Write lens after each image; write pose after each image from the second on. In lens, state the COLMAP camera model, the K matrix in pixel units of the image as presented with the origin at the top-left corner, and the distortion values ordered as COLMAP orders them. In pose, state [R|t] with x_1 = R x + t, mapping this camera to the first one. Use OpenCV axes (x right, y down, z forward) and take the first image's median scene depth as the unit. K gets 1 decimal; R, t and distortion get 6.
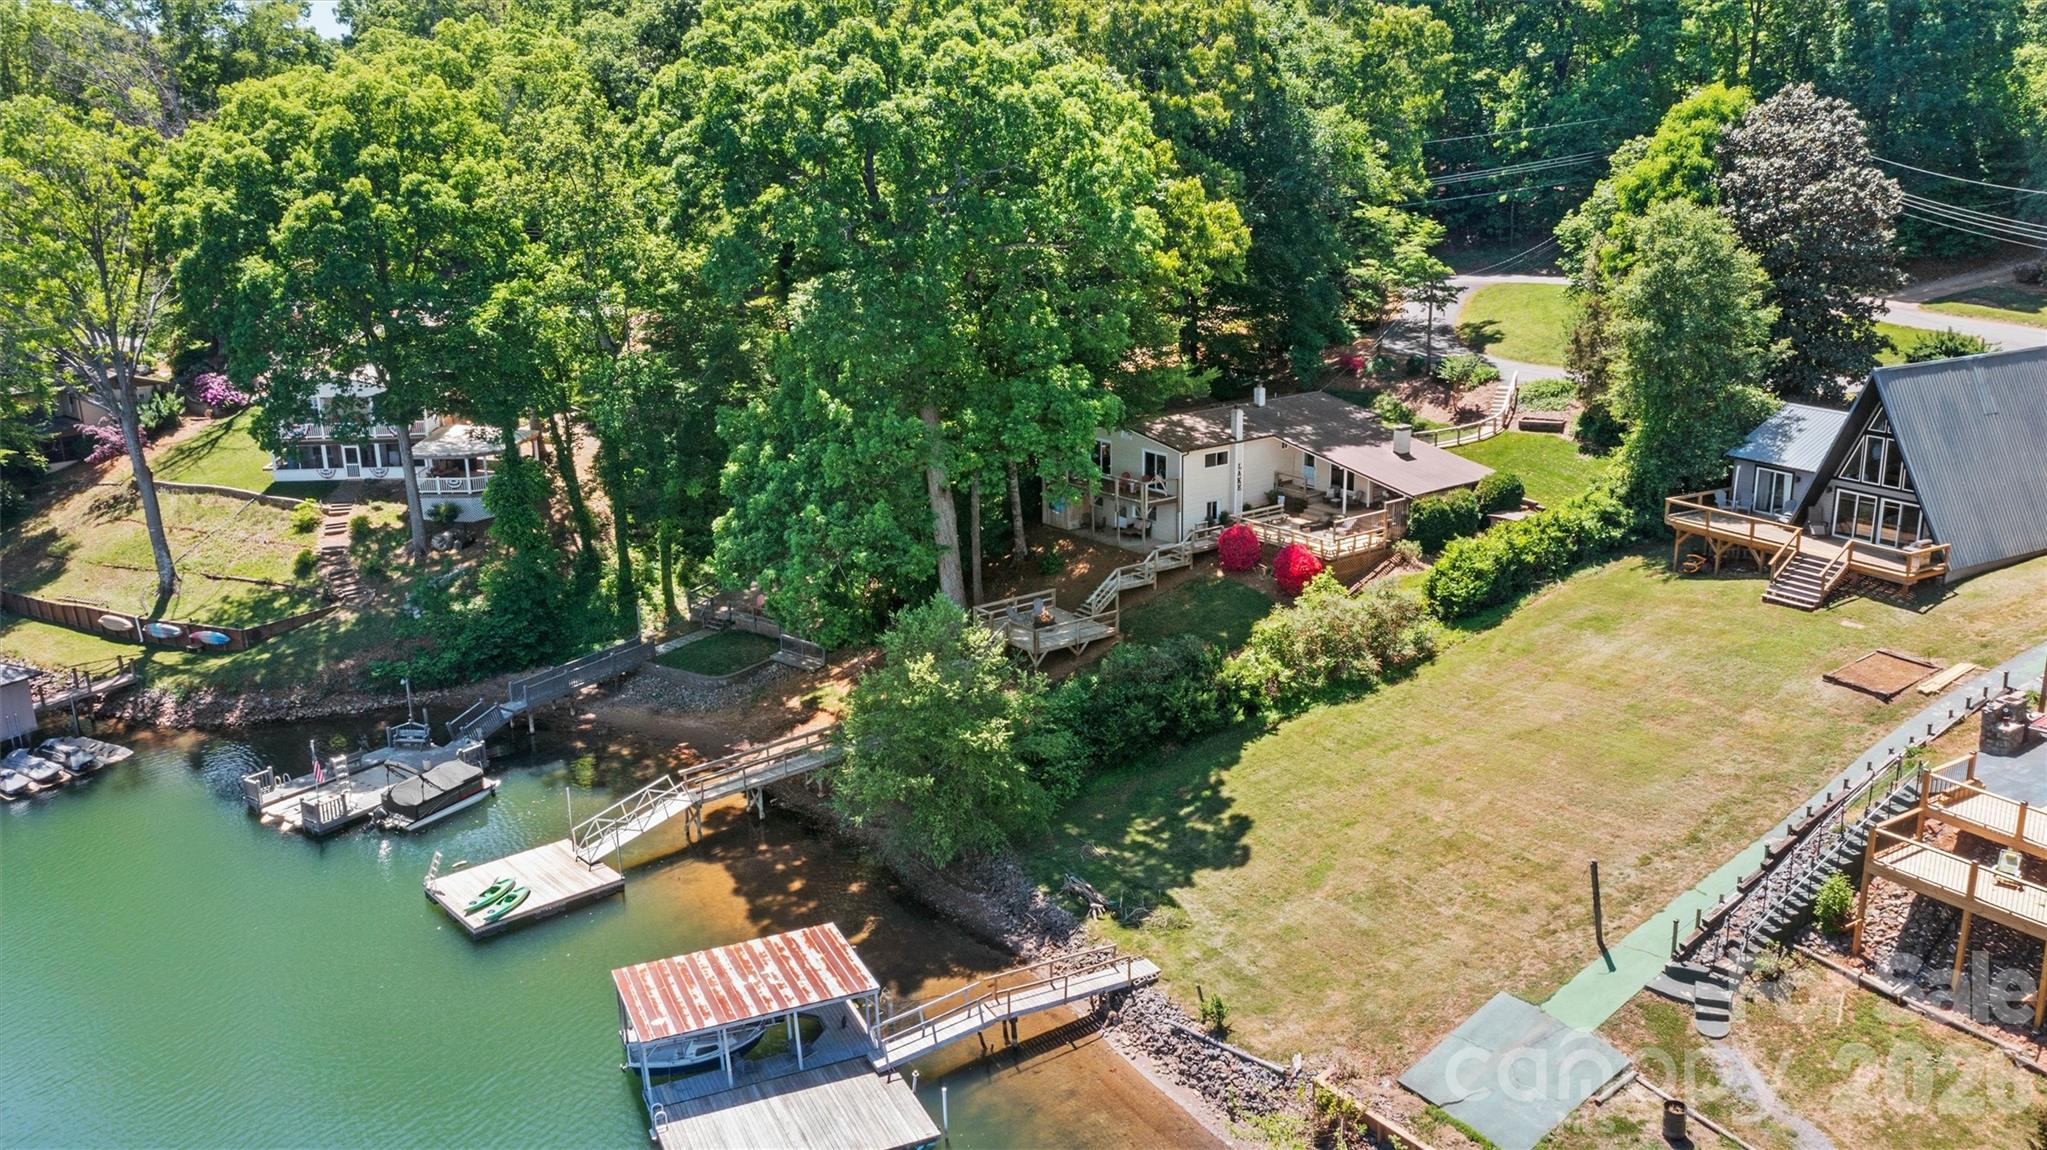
lens RADIAL K [[2253.9, 0, 1023.5], [0, 2253.9, 575.0], [0, 0, 1]] dist [-0.003501, 0.010481]
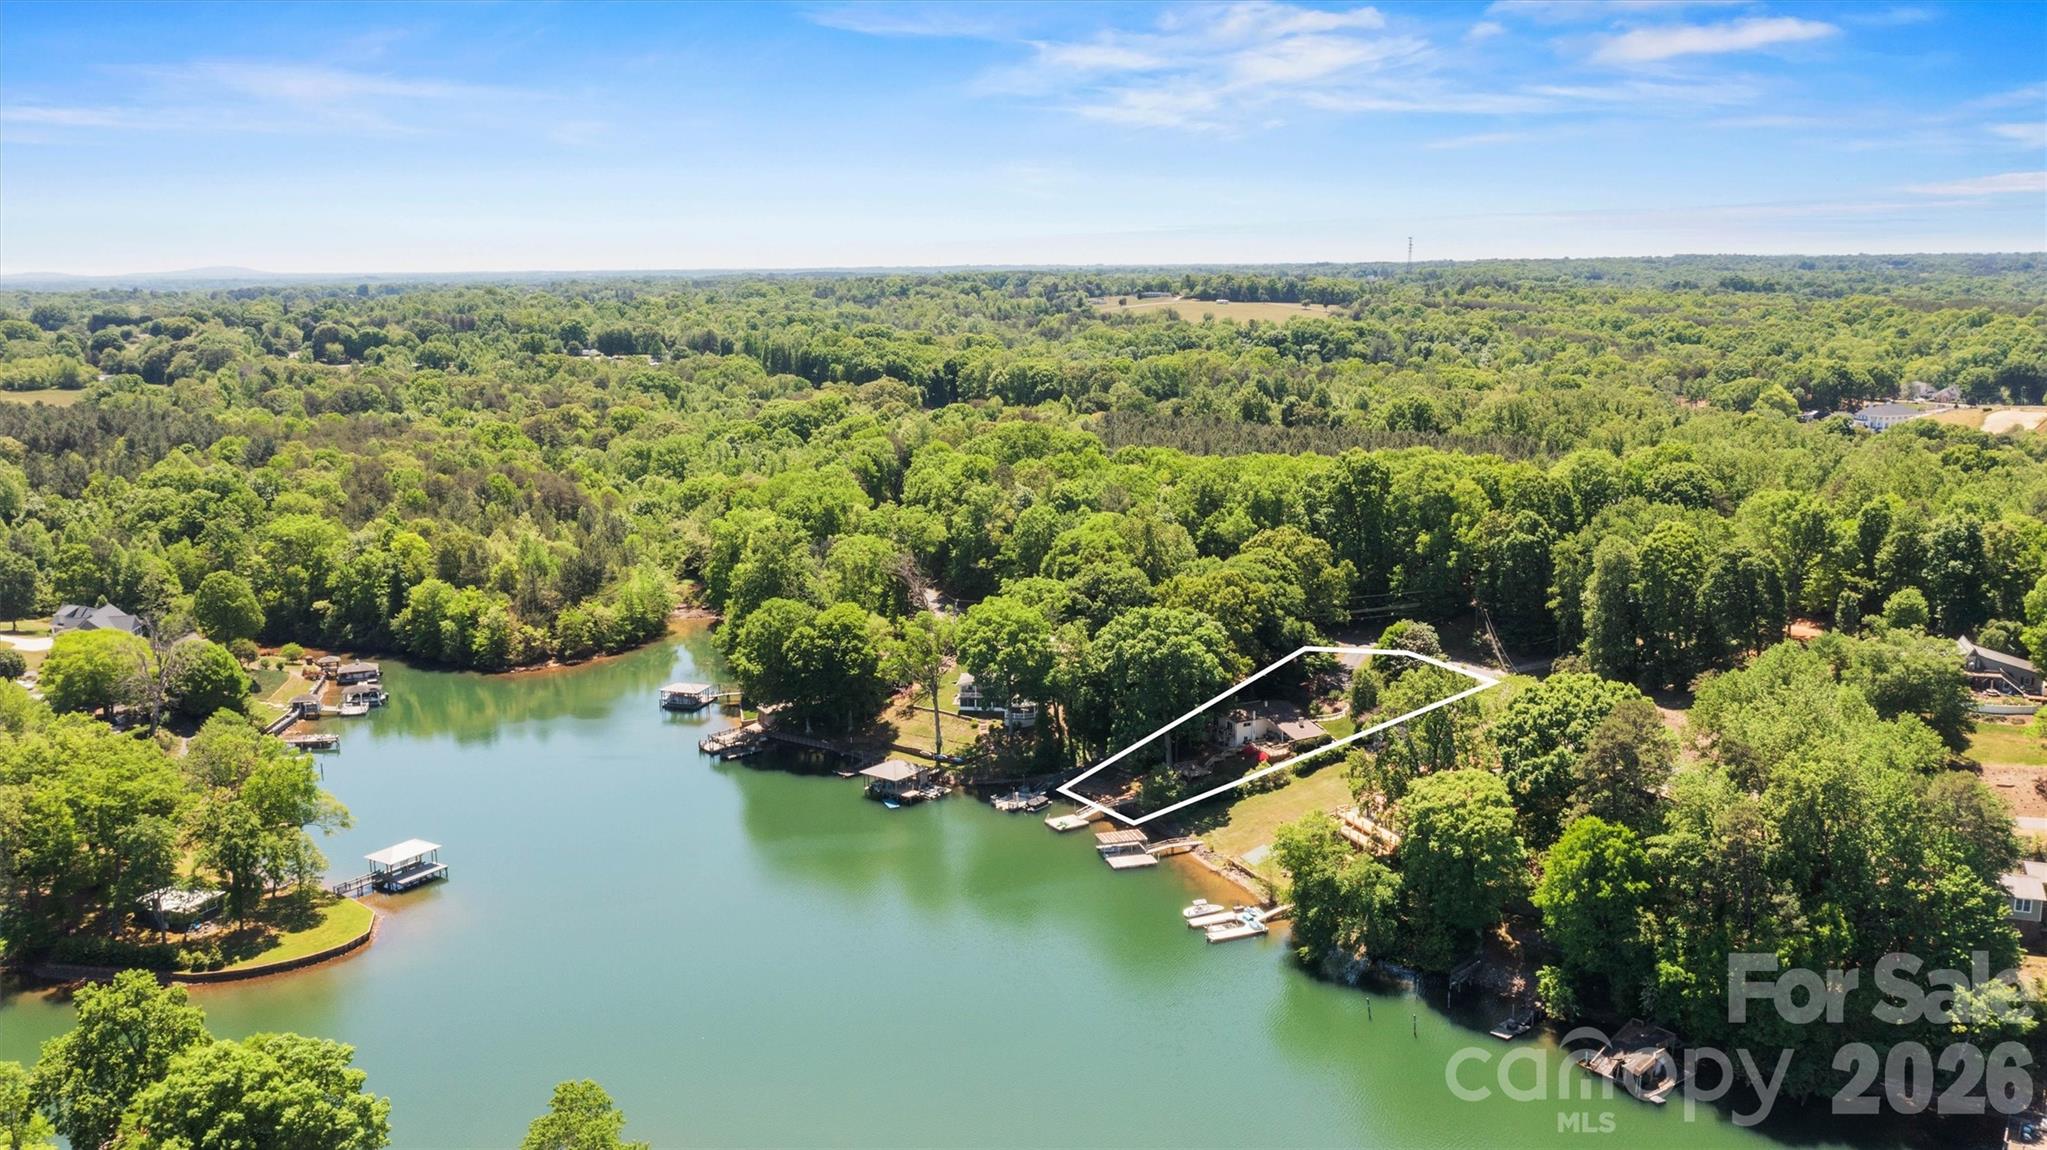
lens RADIAL K [[2253.9, 0, 1023.5], [0, 2253.9, 575.0], [0, 0, 1]] dist [-0.003501, 0.010481]
pose [[0.992131, 0.044279, -0.117116, 0.151087], [-0.050334, 0.997517, -0.049255, -0.099887], [0.114645, 0.054762, 0.991896, -2.706283]]
